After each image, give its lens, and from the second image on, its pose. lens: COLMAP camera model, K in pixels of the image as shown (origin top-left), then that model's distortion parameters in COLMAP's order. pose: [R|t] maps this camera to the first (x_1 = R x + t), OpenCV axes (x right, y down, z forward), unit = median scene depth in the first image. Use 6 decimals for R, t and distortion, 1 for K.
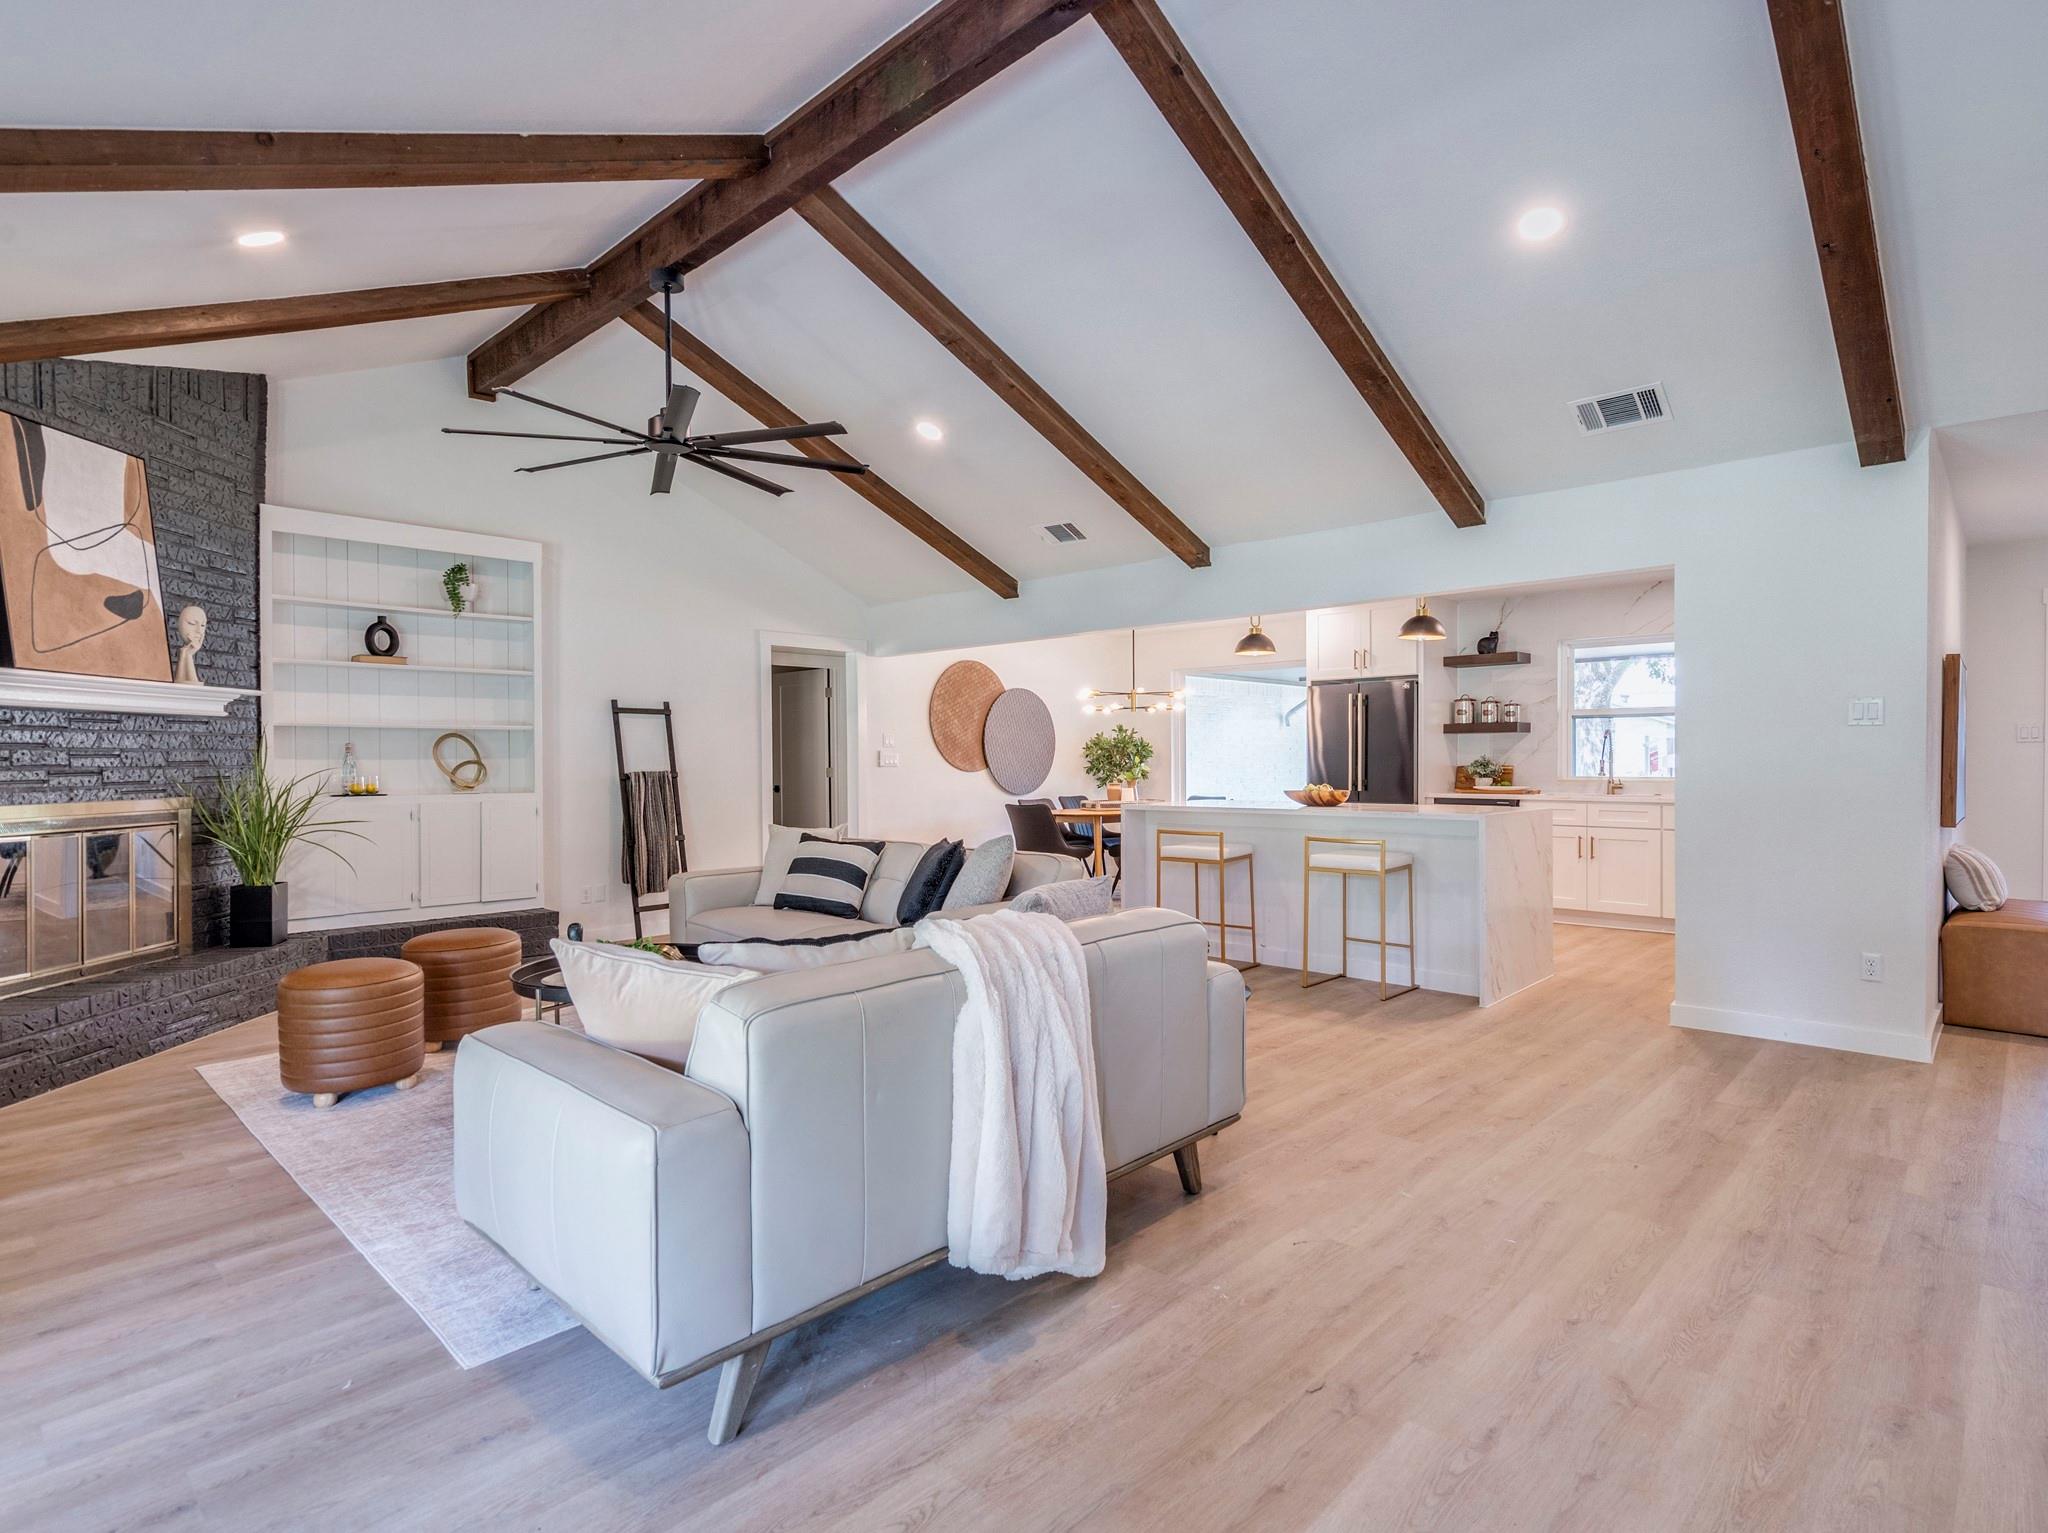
lens RADIAL K [[1046.9, 0, 1026.3], [0, 1046.9, 778.1], [0, 0, 1]] dist [0.000554, 0.000973]
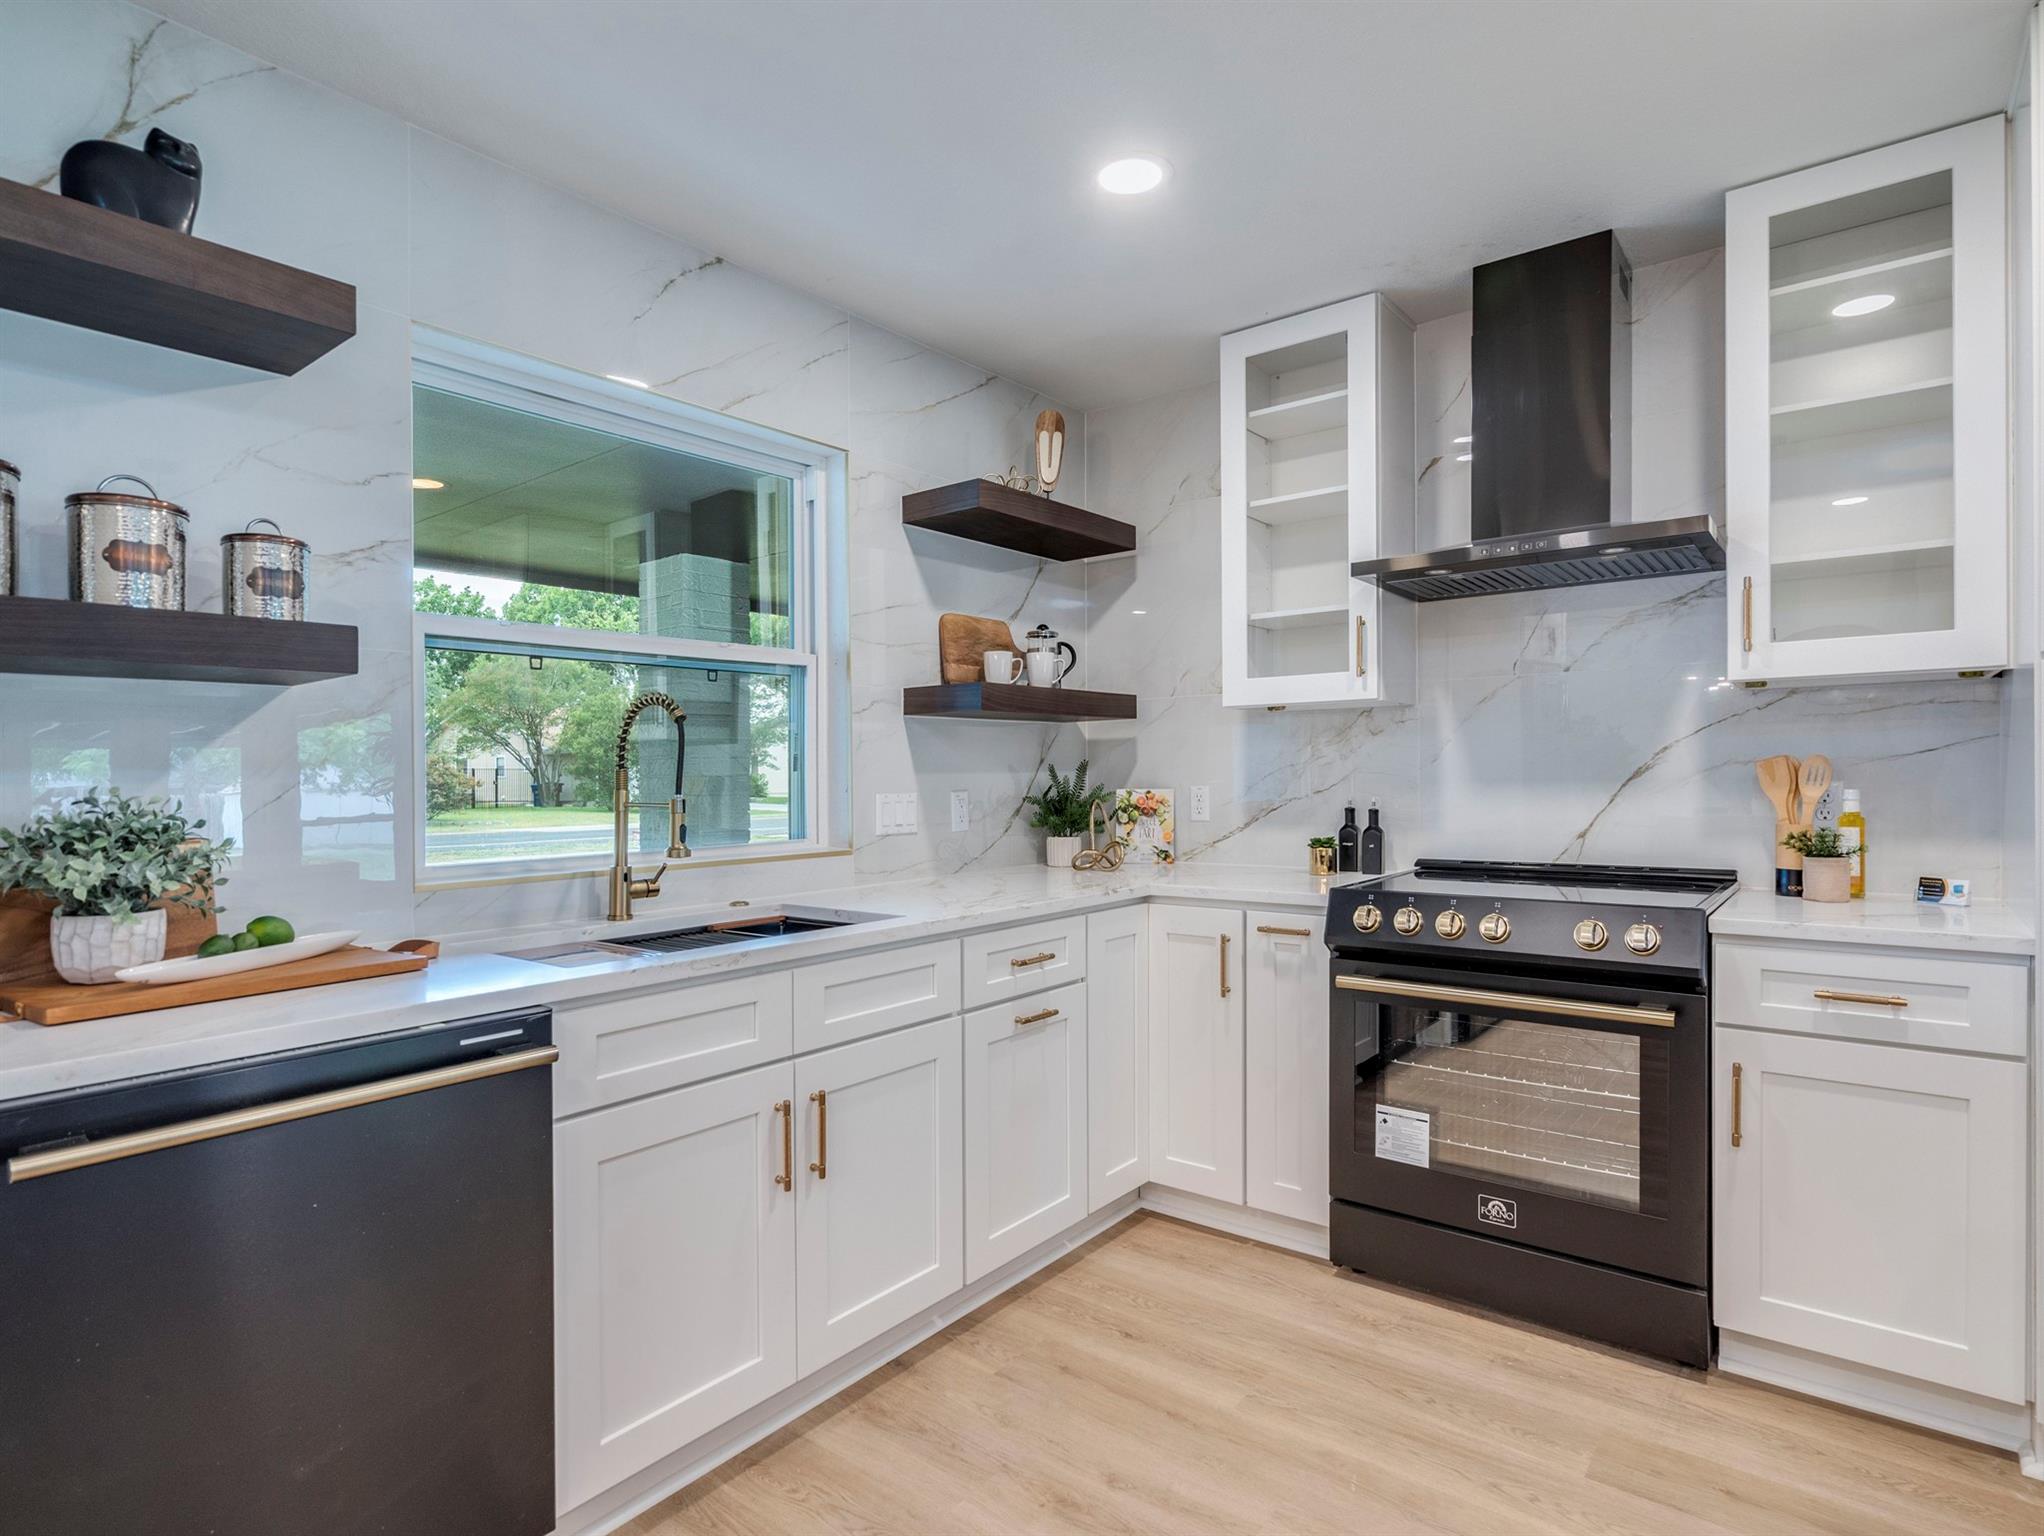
lens RADIAL K [[1088.1, 0, 1028.8], [0, 1088.1, 779.8], [0, 0, 1]] dist [-0.005334, 0.000899]
pose [[-0.099901, 0.000955, 0.994997, 0.271690], [0.031514, 0.999501, 0.002204, -0.021676], [-0.994498, 0.031576, -0.099881, 0.999975]]
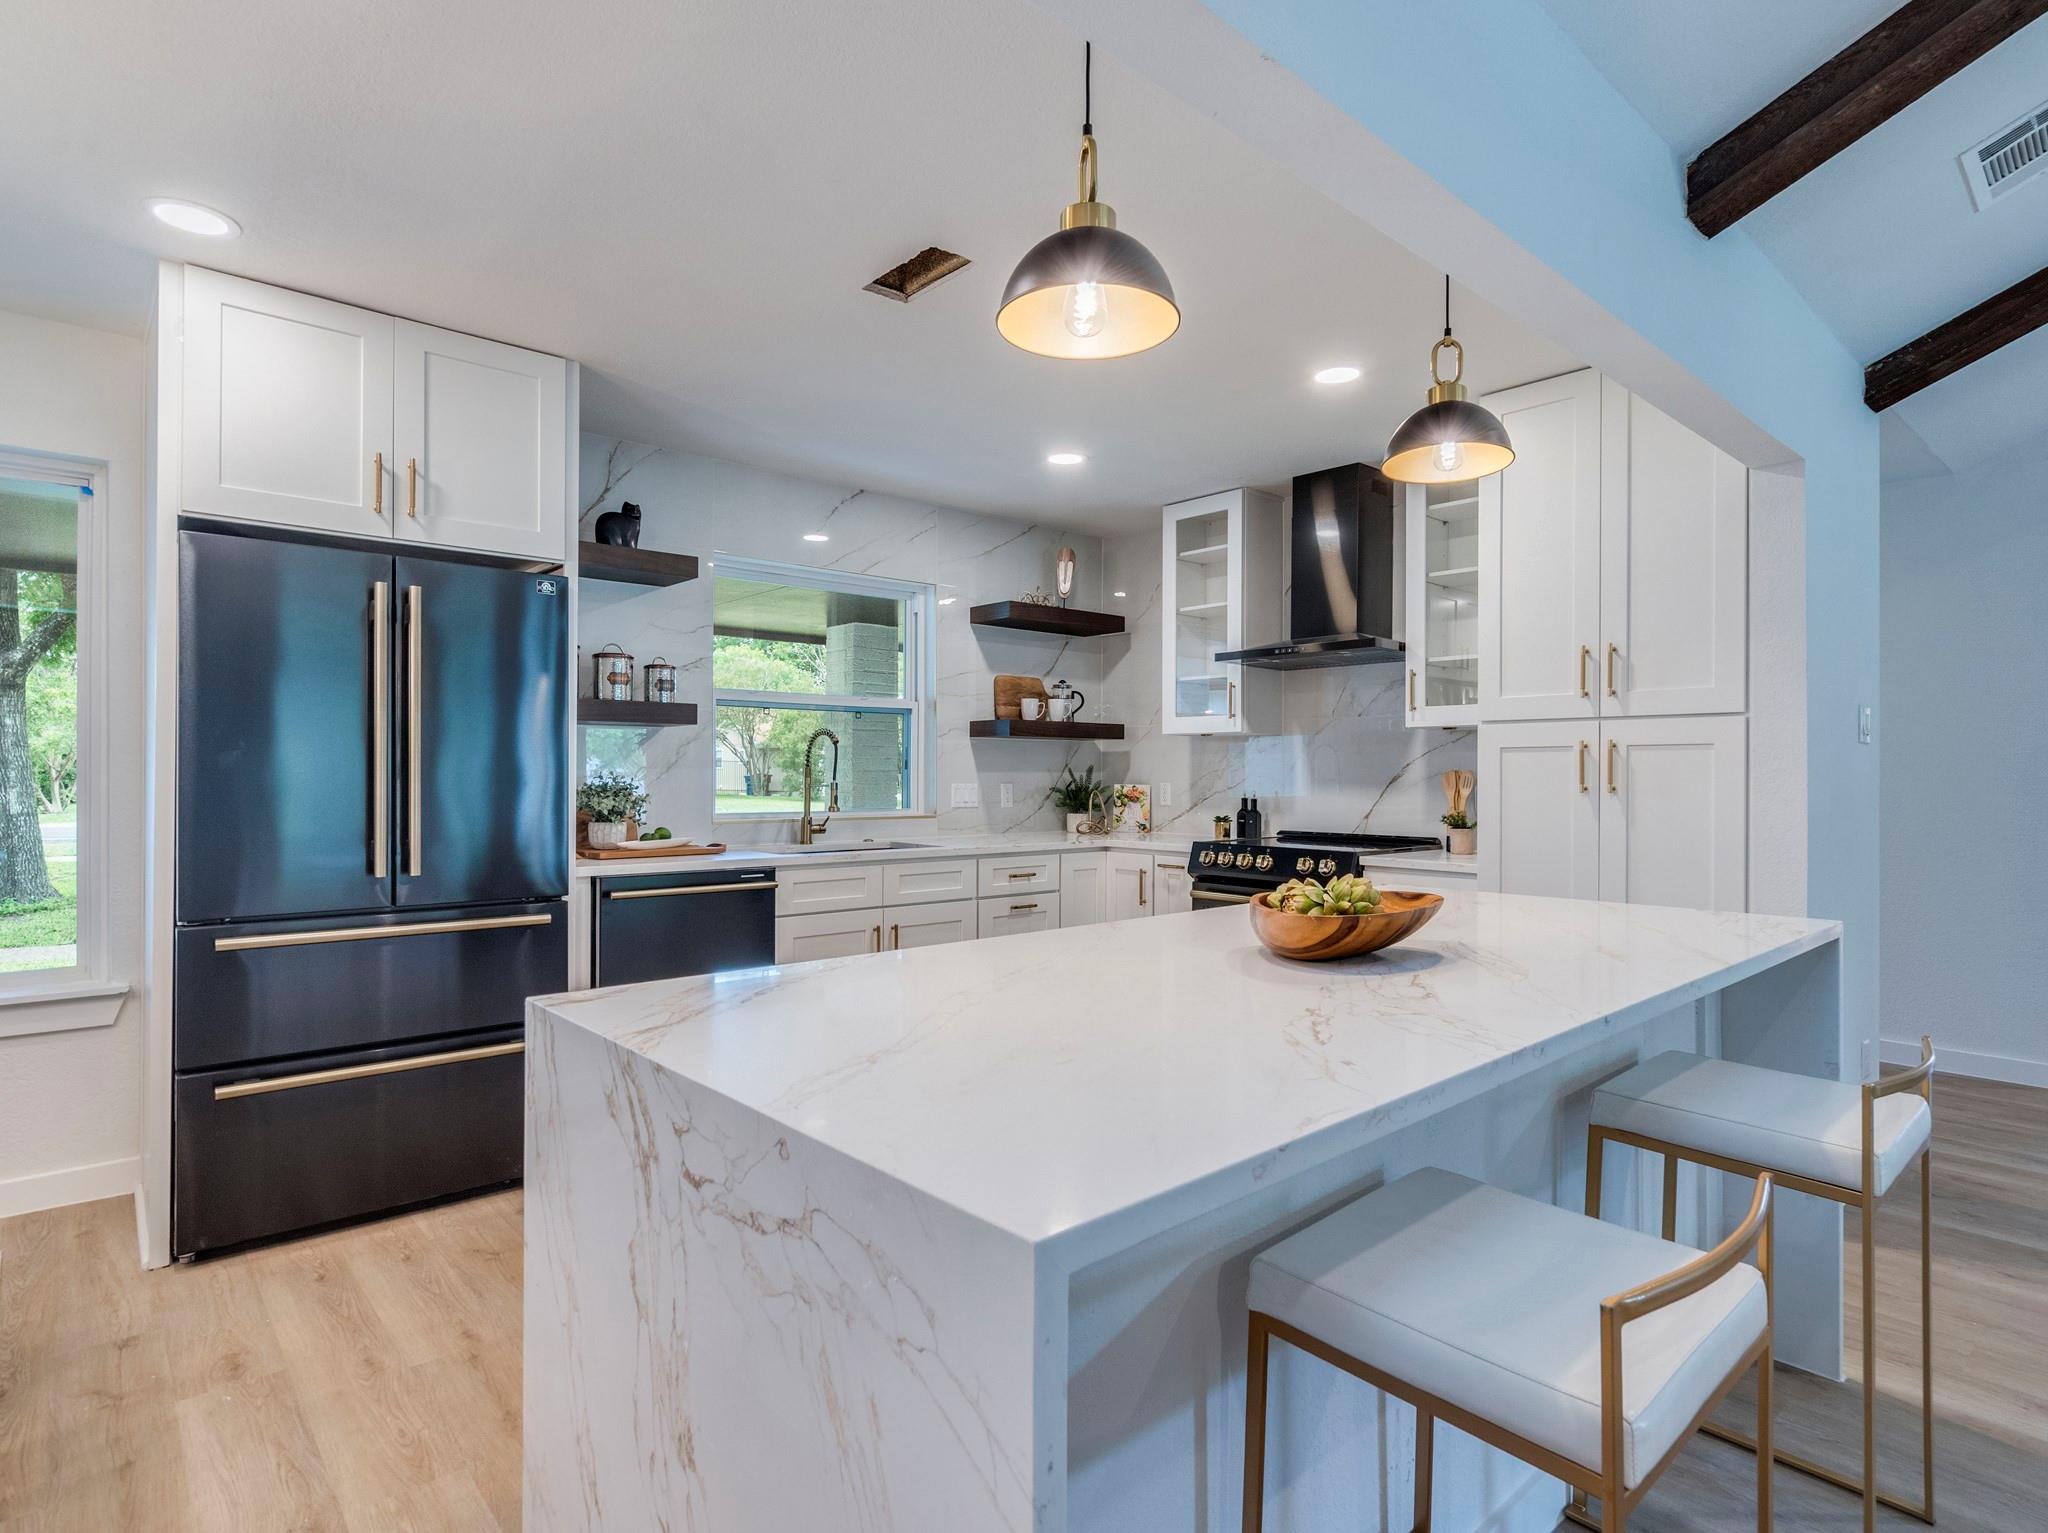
lens RADIAL K [[1089.5, 0, 1033.9], [0, 1089.5, 780.5], [0, 0, 1]] dist [-0.000909, -0.000384]
pose [[0.068054, -0.001428, 0.997681, -0.019607], [0.013333, 0.999911, 0.000522, -0.018773], [-0.997593, 0.013266, 0.068067, 0.913342]]
